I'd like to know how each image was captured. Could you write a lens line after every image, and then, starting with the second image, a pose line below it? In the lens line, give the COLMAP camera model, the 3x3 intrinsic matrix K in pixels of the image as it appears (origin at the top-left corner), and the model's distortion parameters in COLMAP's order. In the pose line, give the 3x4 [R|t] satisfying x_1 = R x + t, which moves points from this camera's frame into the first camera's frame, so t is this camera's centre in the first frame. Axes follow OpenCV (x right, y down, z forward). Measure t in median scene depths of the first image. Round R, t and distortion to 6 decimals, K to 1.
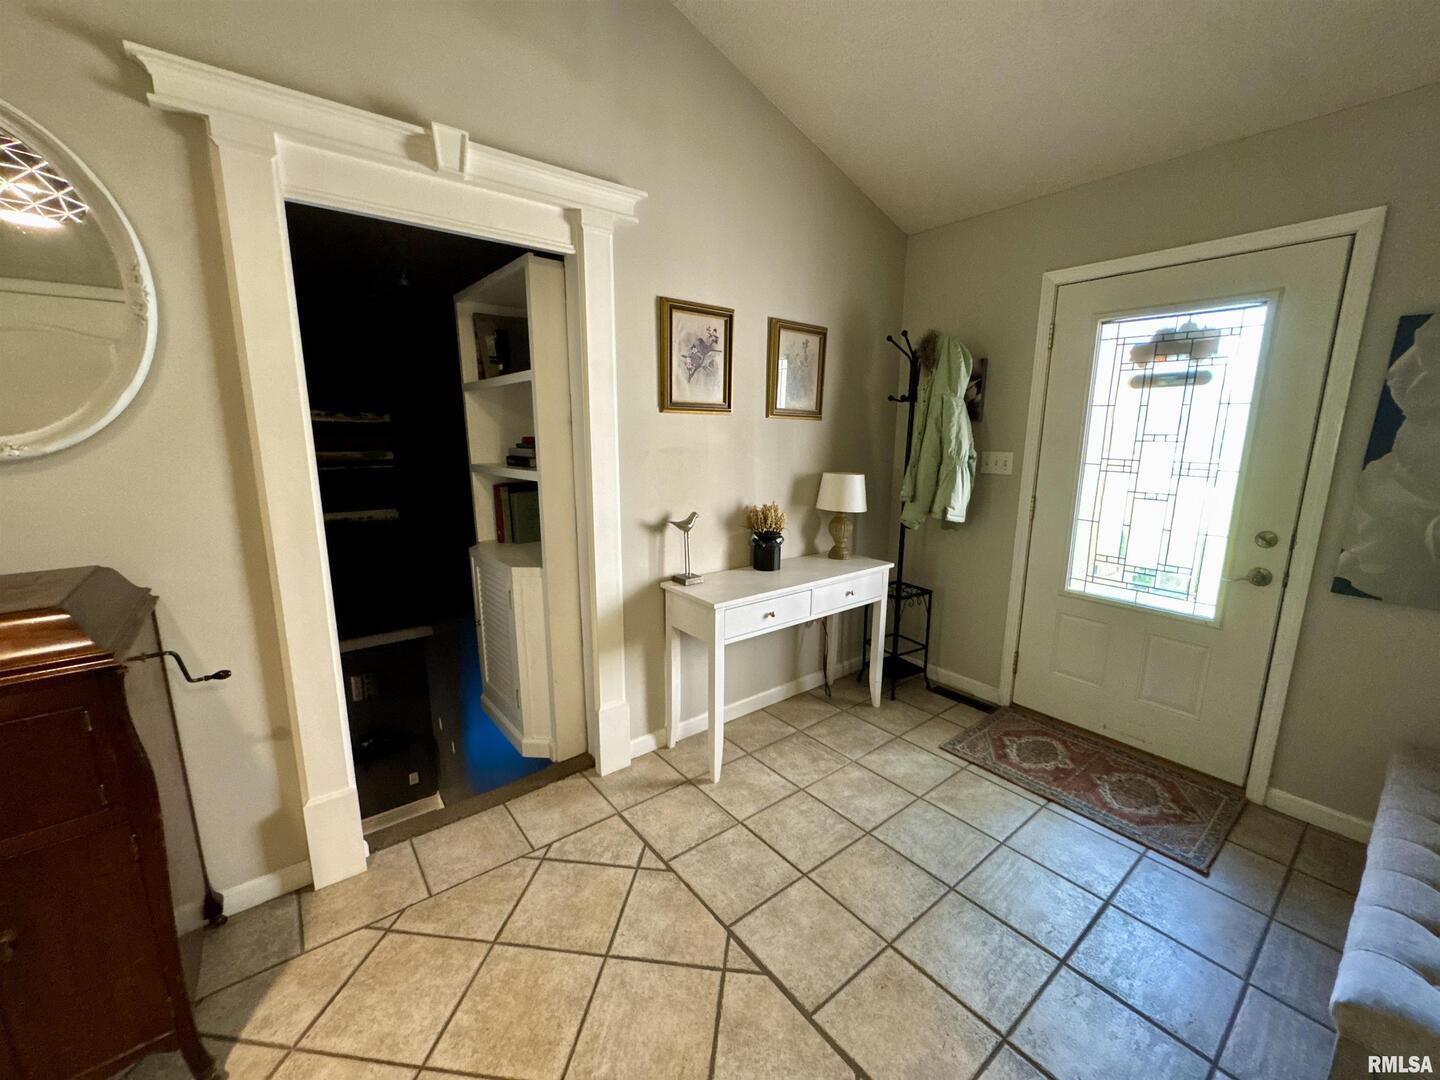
lens RADIAL K [[575.5, 0, 711.1], [0, 575.5, 543.0], [0, 0, 1]] dist [-0.003390, 0.000143]
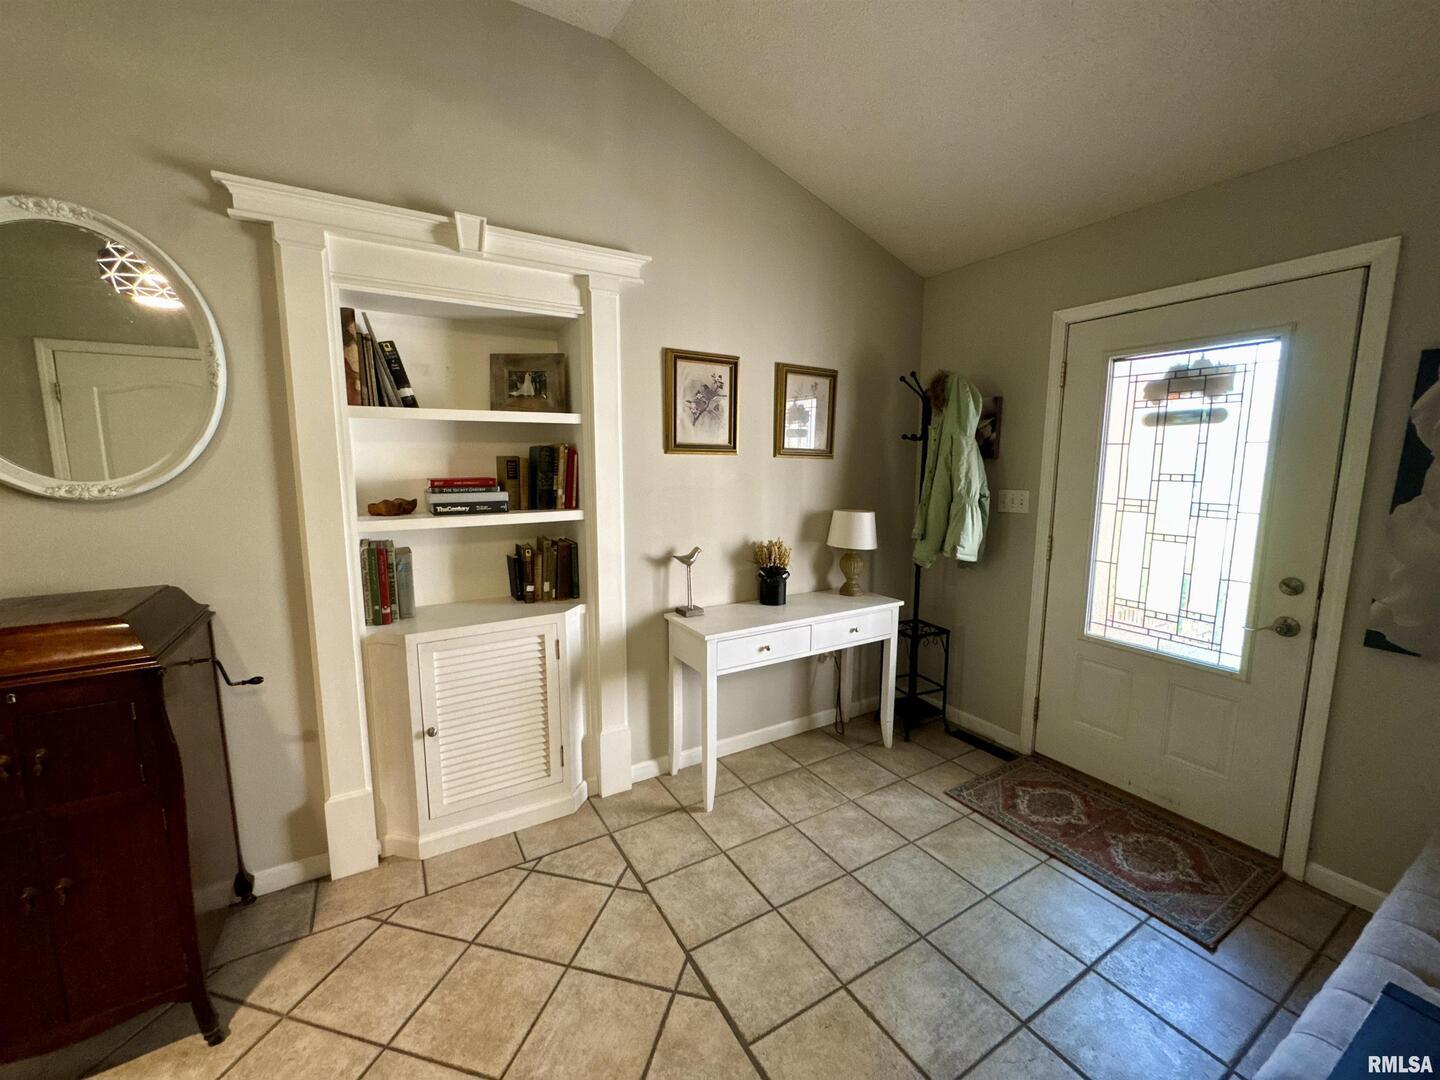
lens RADIAL K [[575.5, 0, 710.1], [0, 575.5, 542.6], [0, 0, 1]] dist [-0.003390, 0.000143]
pose [[0.991703, 0.014761, -0.127697, 0.166558], [-0.021918, 0.998255, -0.054827, -0.006320], [0.126665, 0.057171, 0.990297, -0.049359]]
